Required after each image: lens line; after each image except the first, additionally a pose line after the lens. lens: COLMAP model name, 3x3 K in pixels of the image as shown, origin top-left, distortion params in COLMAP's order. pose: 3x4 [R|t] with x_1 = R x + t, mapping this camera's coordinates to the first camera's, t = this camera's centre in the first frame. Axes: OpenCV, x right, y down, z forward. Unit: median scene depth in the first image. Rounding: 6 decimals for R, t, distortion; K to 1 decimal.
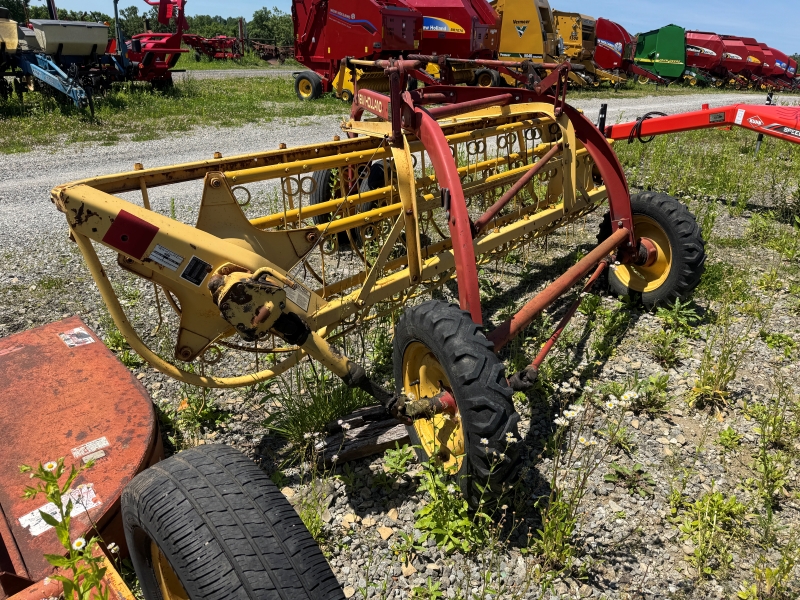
lens RADIAL K [[557.5, 0, 403.4], [0, 557.5, 295.8], [0, 0, 1]] dist [0.088171, -0.123245]
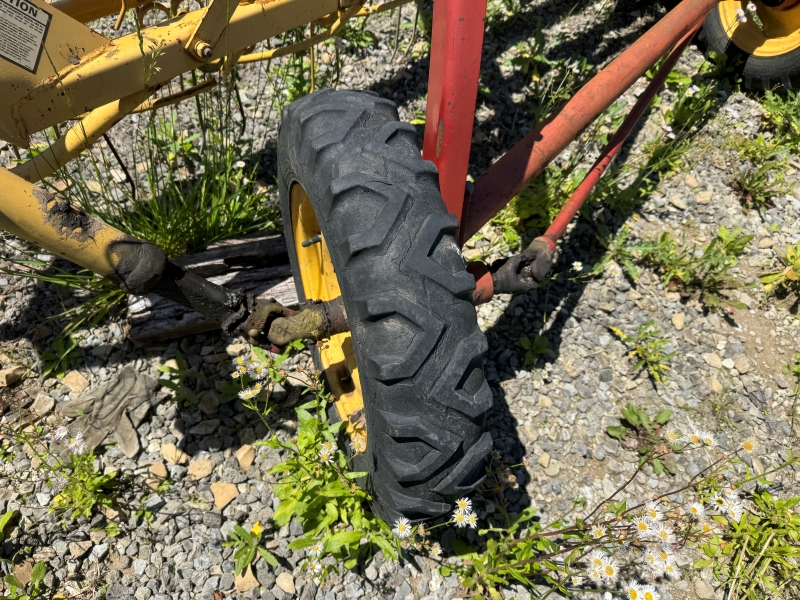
lens RADIAL K [[557.5, 0, 403.4], [0, 557.5, 295.8], [0, 0, 1]] dist [0.088171, -0.123245]
pose [[0.986601, 0.143762, 0.077146, 0.051716], [-0.162693, 0.831429, 0.531279, -0.064756], [0.012236, -0.536711, 0.843677, 0.411372]]
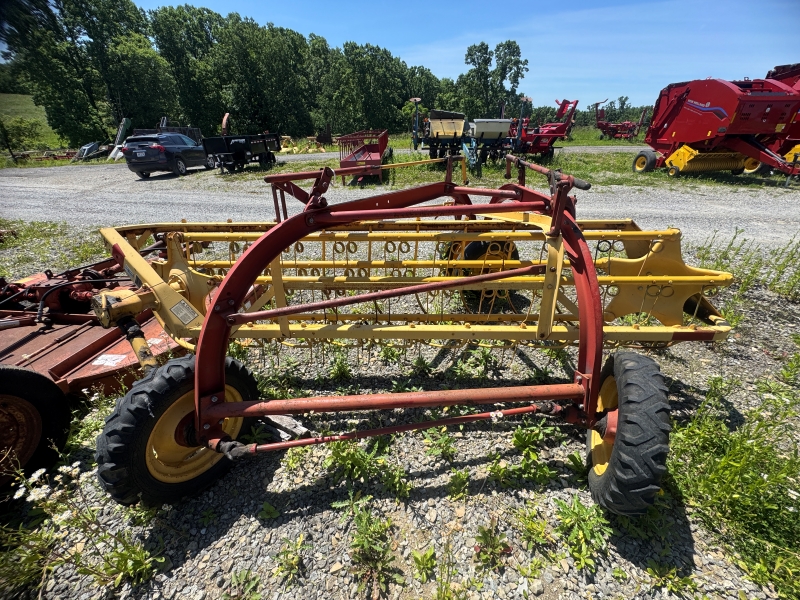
lens RADIAL K [[324.6, 0, 400.0], [0, 324.6, 300.0], [0, 0, 1]] dist [-0.002381, -0.000264]
pose [[0.621947, 0.353478, -0.698738, 0.591107], [-0.302409, 0.931515, 0.202060, -0.290200], [0.722309, 0.085634, 0.686248, 0.554575]]
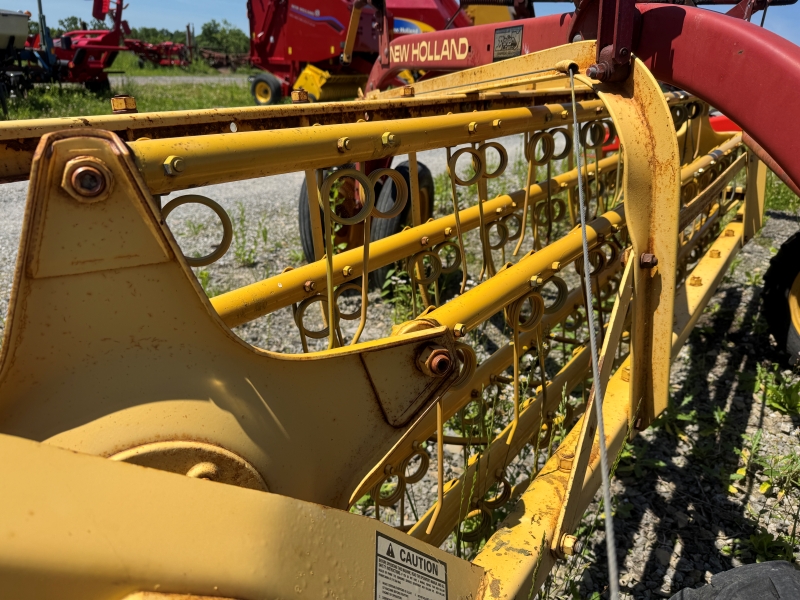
lens RADIAL K [[562.5, 0, 403.3], [0, 562.5, 296.5], [0, 0, 1]] dist [0.030446, -0.031361]
pose [[0.996709, -0.016366, 0.079398, -0.149842], [0.018421, 0.999512, -0.025222, -0.096852], [-0.078947, 0.026602, 0.996524, 0.512624]]
